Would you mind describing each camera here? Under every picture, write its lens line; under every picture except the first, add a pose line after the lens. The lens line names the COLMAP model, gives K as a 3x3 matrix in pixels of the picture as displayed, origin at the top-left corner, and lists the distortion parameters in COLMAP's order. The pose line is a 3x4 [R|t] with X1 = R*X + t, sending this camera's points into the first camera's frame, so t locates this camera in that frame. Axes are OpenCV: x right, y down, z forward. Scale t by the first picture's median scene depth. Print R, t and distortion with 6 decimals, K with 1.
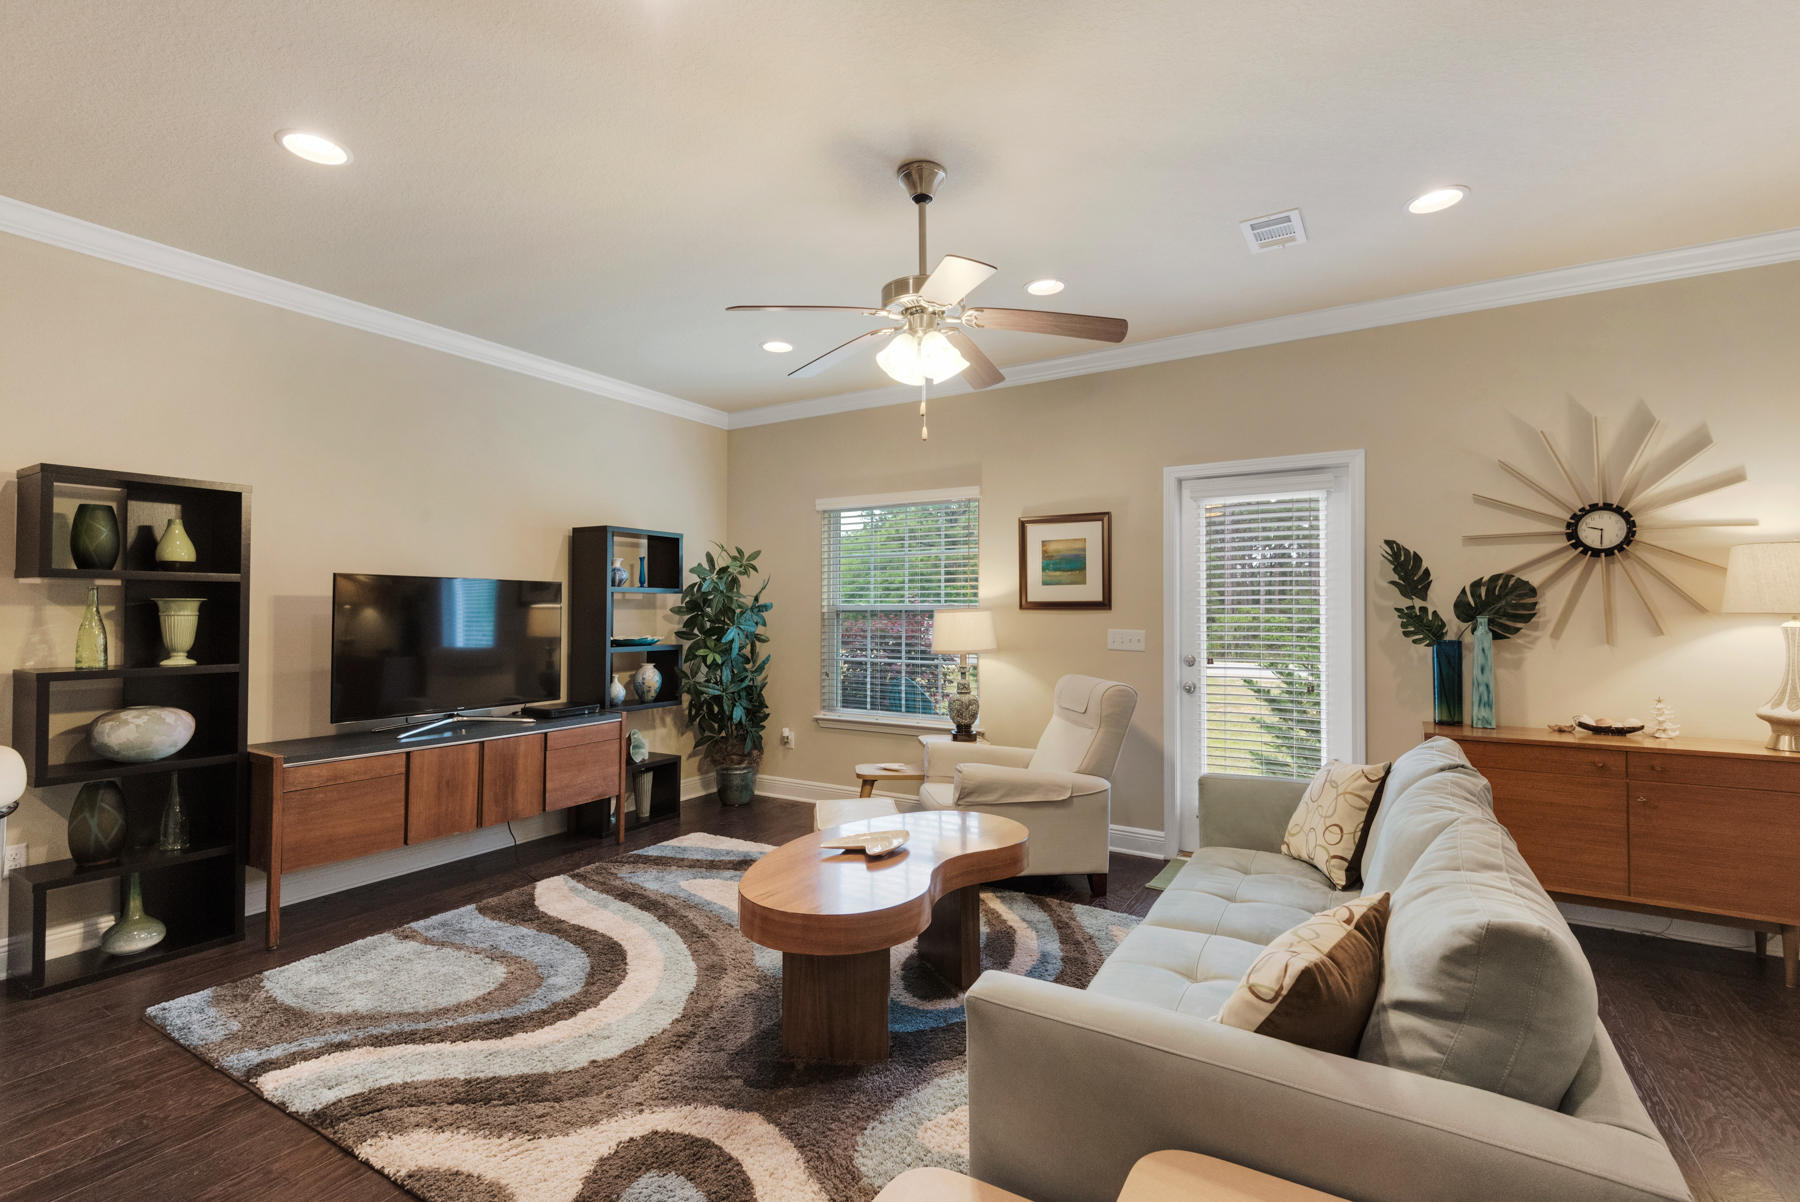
lens RADIAL K [[816.4, 0, 903.1], [0, 816.4, 602.8], [0, 0, 1]] dist [0.031292, -0.012693]
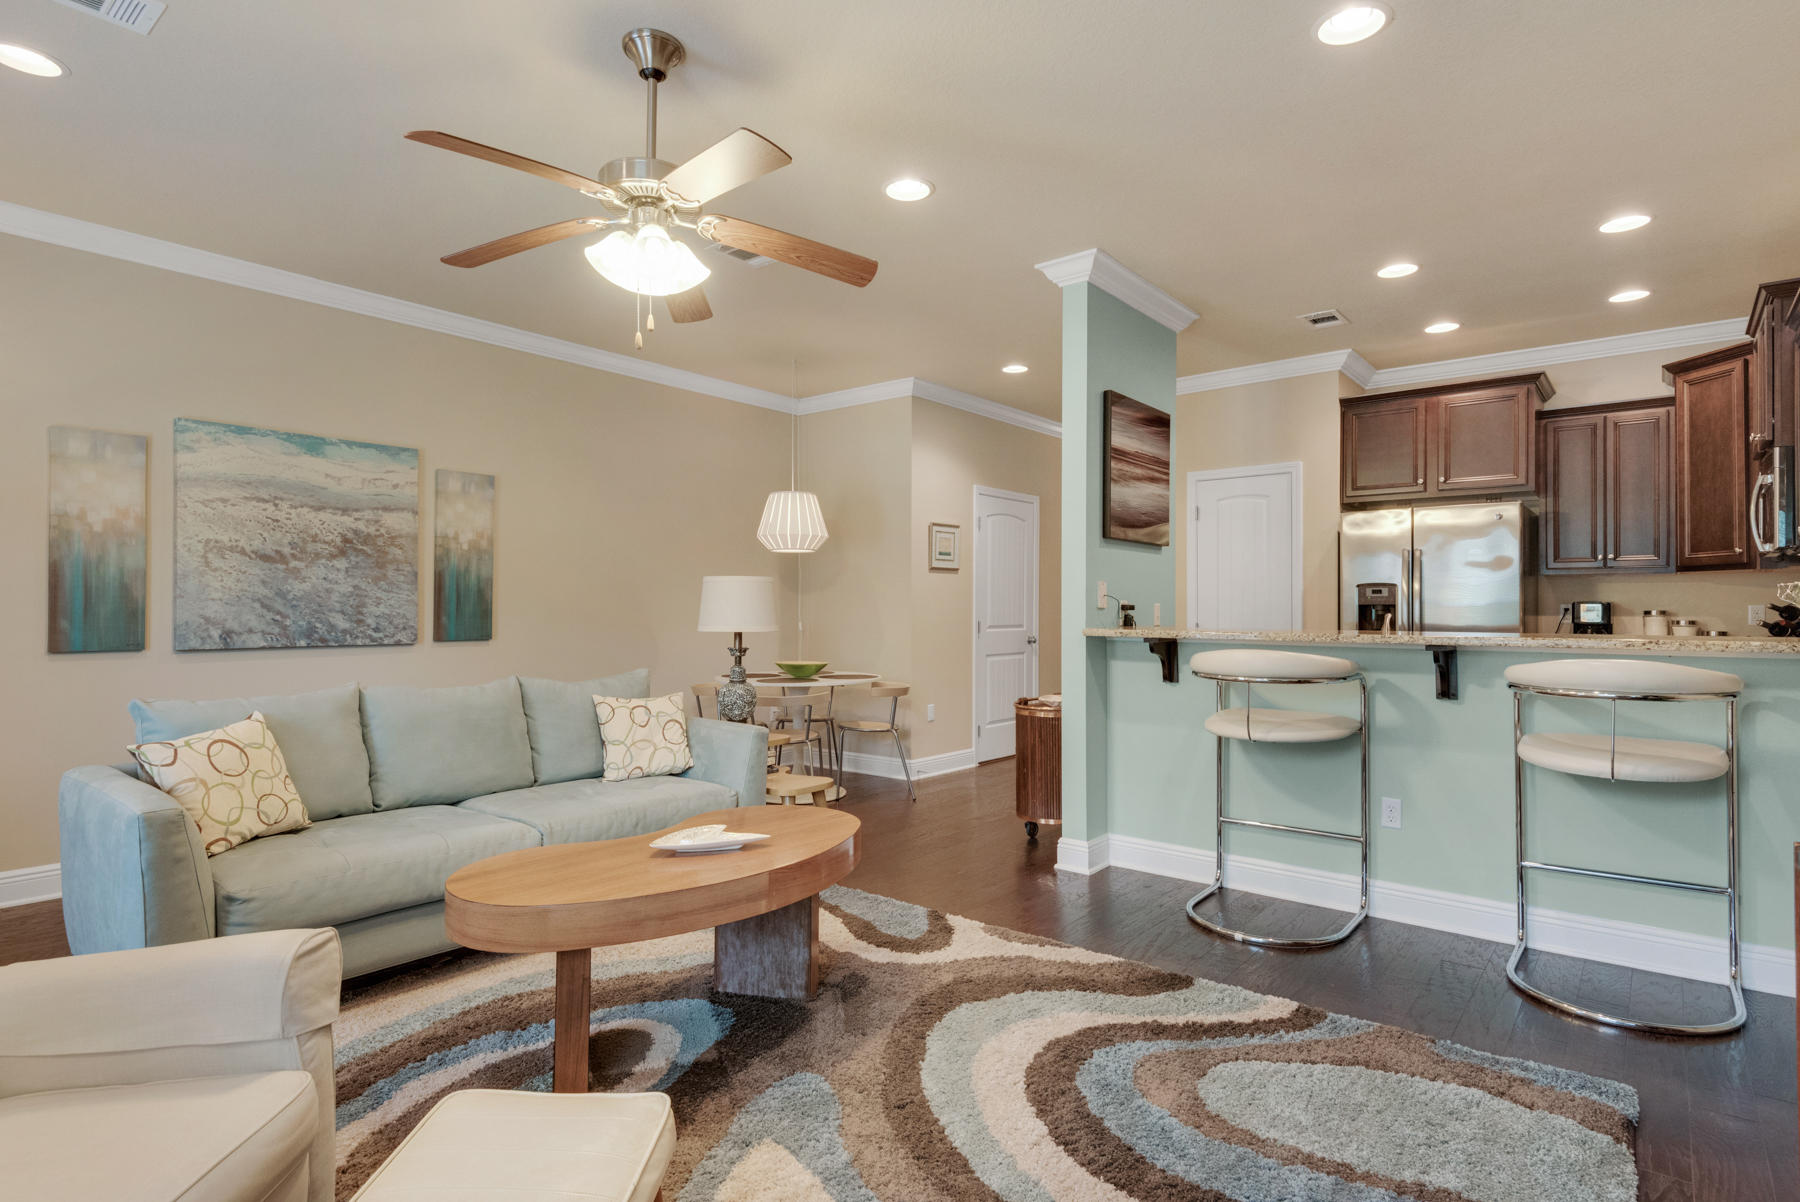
lens RADIAL K [[919.3, 0, 893.7], [0, 919.3, 612.7], [0, 0, 1]] dist [0.021684, -0.013908]
pose [[-0.991074, -0.004541, 0.133236, -0.265561], [-0.005418, 0.999966, -0.006223, 0.049425], [-0.133203, -0.006890, -0.991065, 1.449938]]
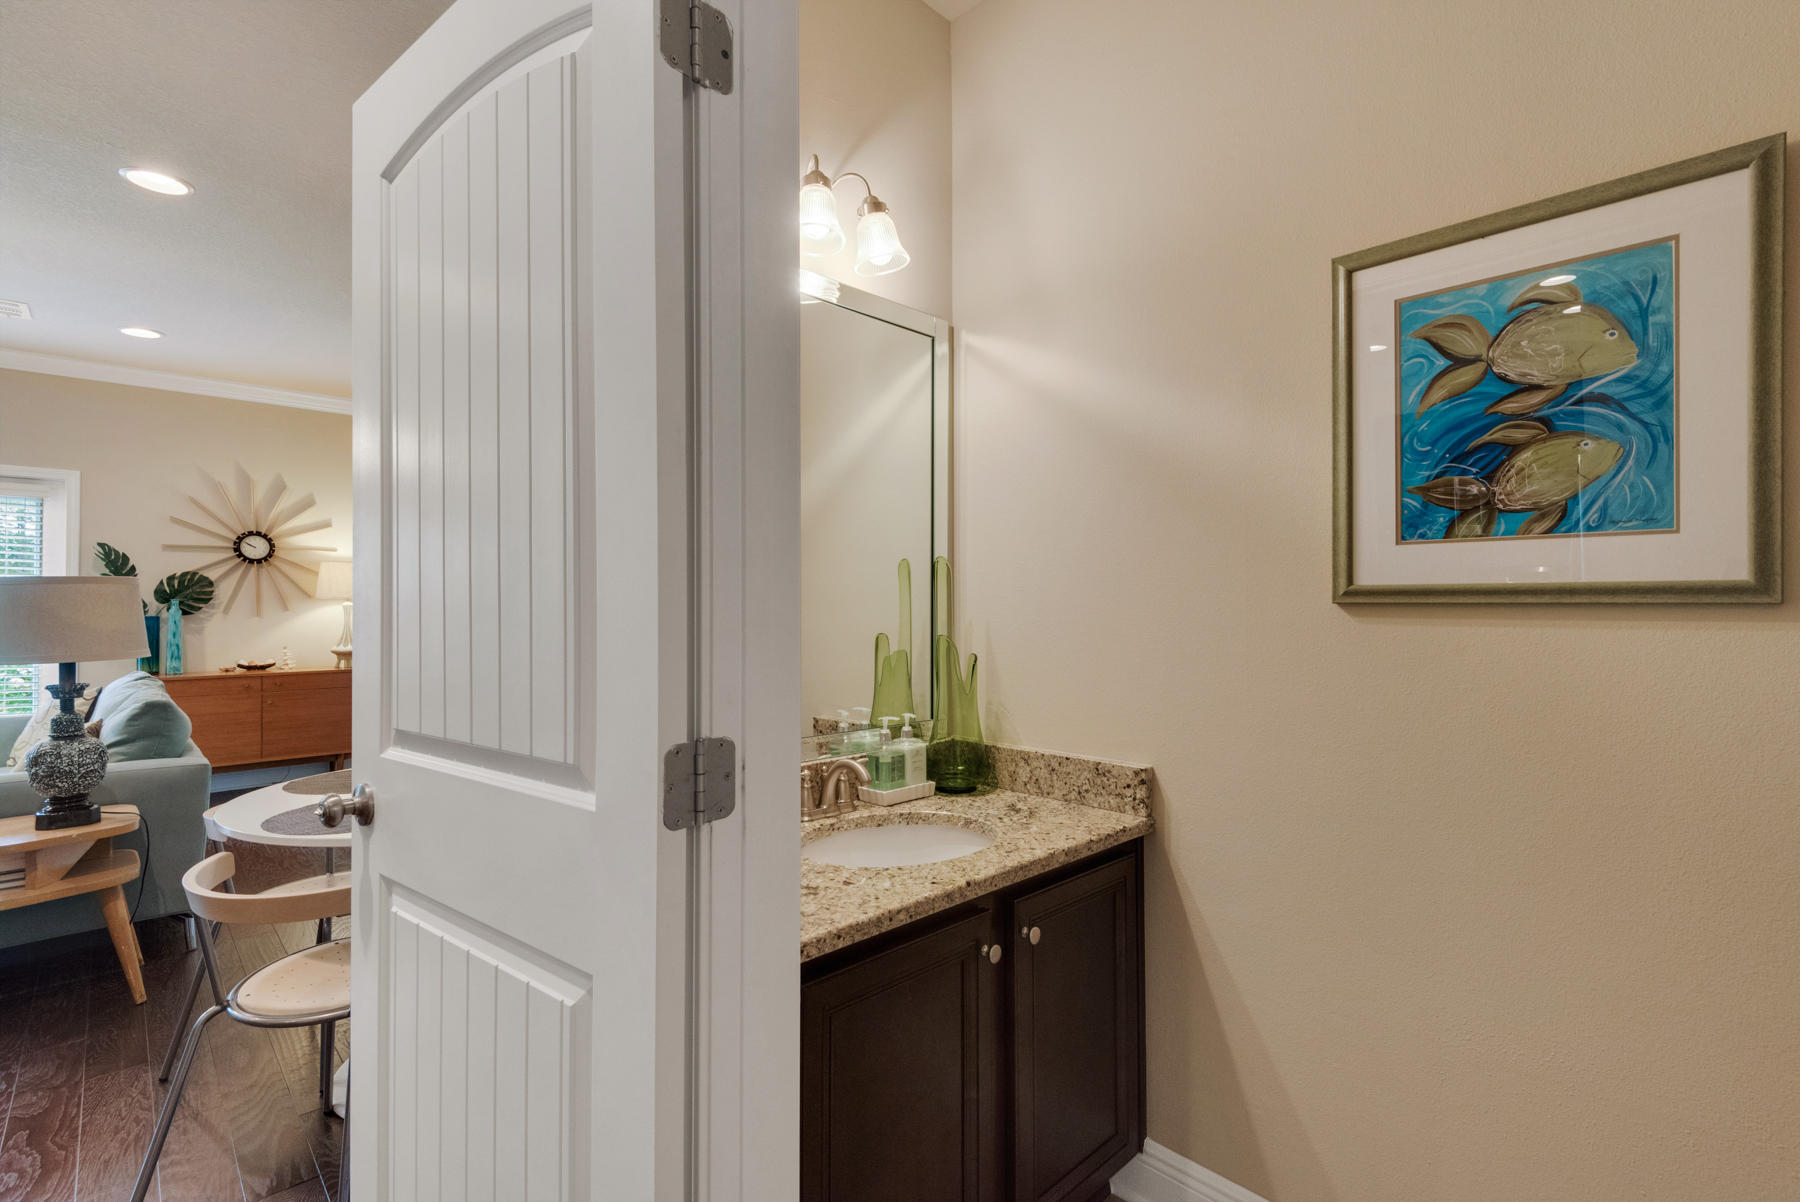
lens RADIAL K [[816.4, 0, 899.2], [0, 816.4, 596.9], [0, 0, 1]] dist [0.031292, -0.012693]
pose [[0.264638, 0.008951, 0.964306, -0.401403], [-0.009944, 0.999929, -0.006553, 0.008458], [-0.964296, -0.007855, 0.264709, -0.662755]]
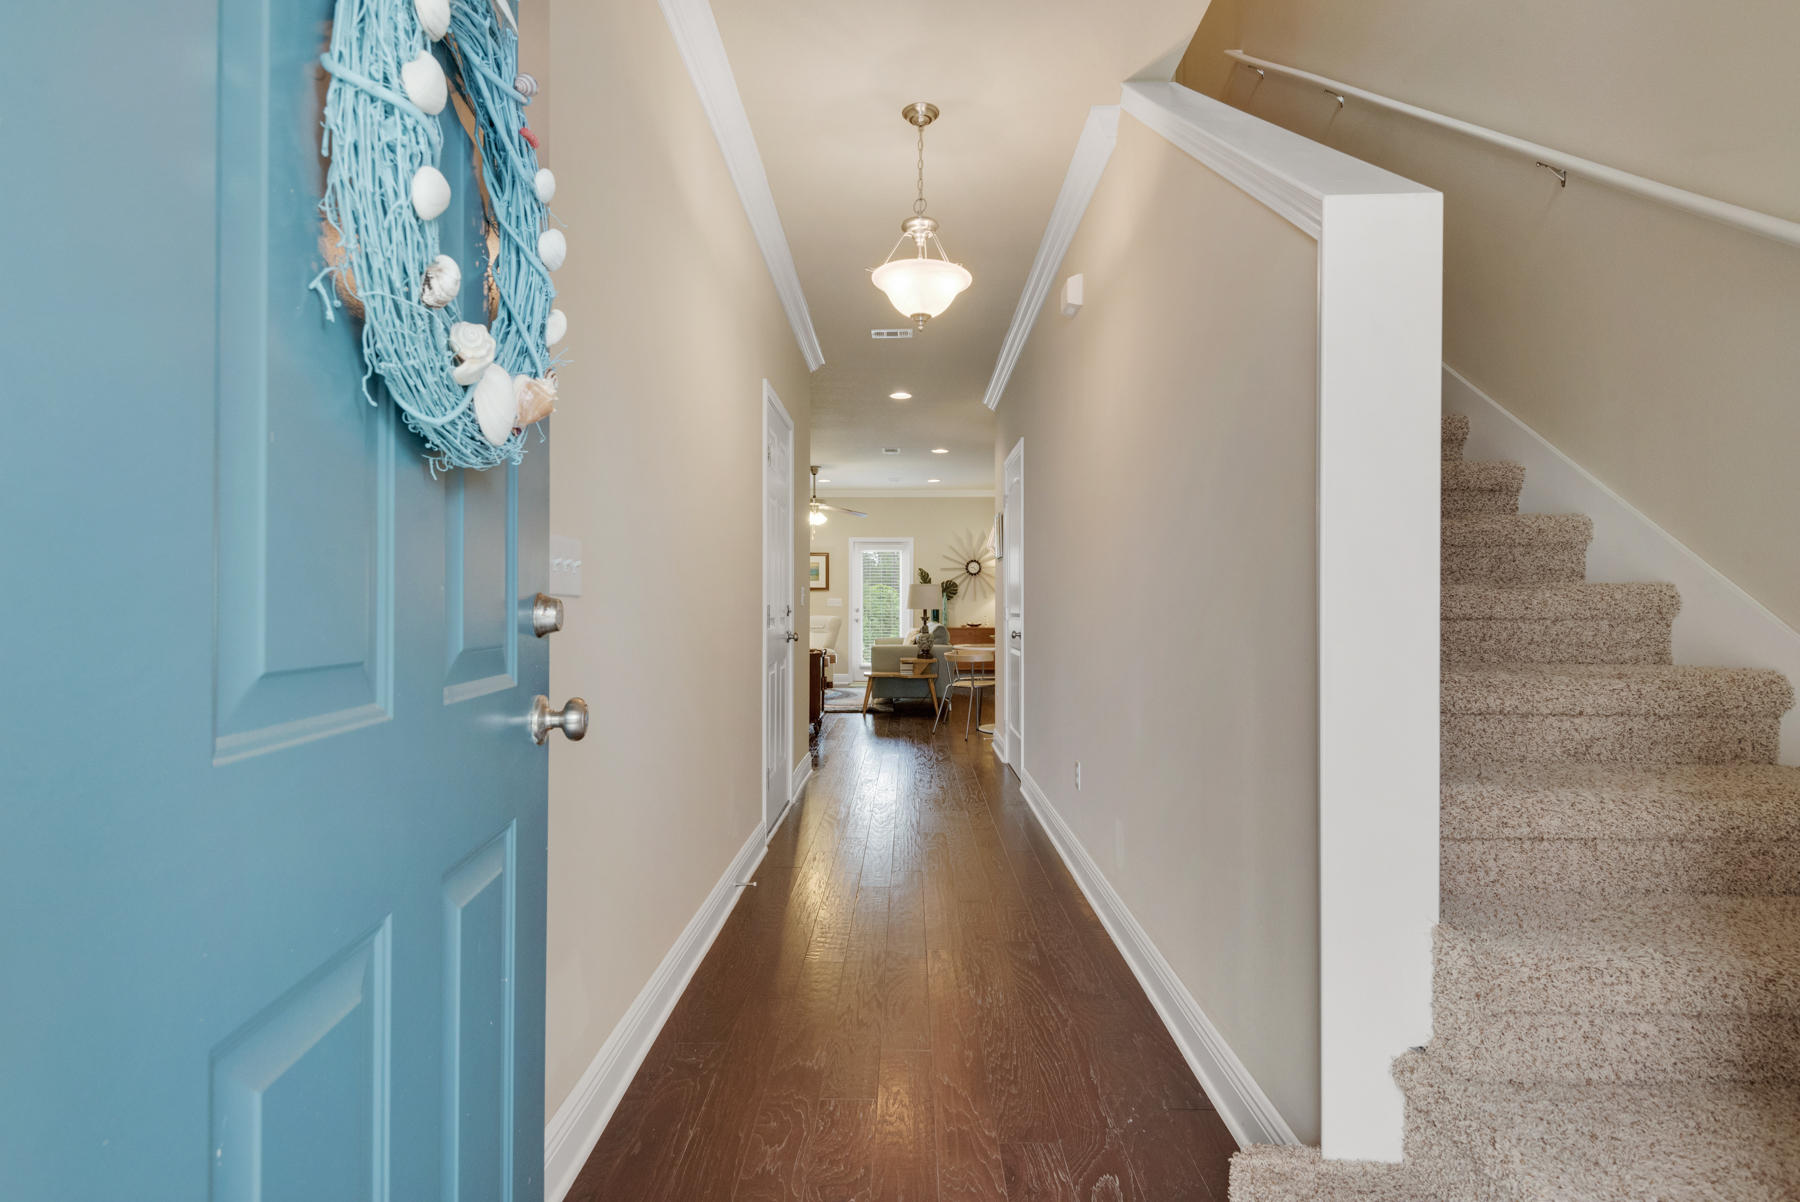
lens RADIAL K [[893.7, 0, 898.6], [0, 893.7, 600.3], [0, 0, 1]] dist [0.014717, -0.009856]
pose [[0.860923, 0.001294, 0.508734, -1.262980], [-0.007034, 0.999931, 0.009362, 0.013481], [-0.508687, -0.011638, 0.860873, -1.961856]]
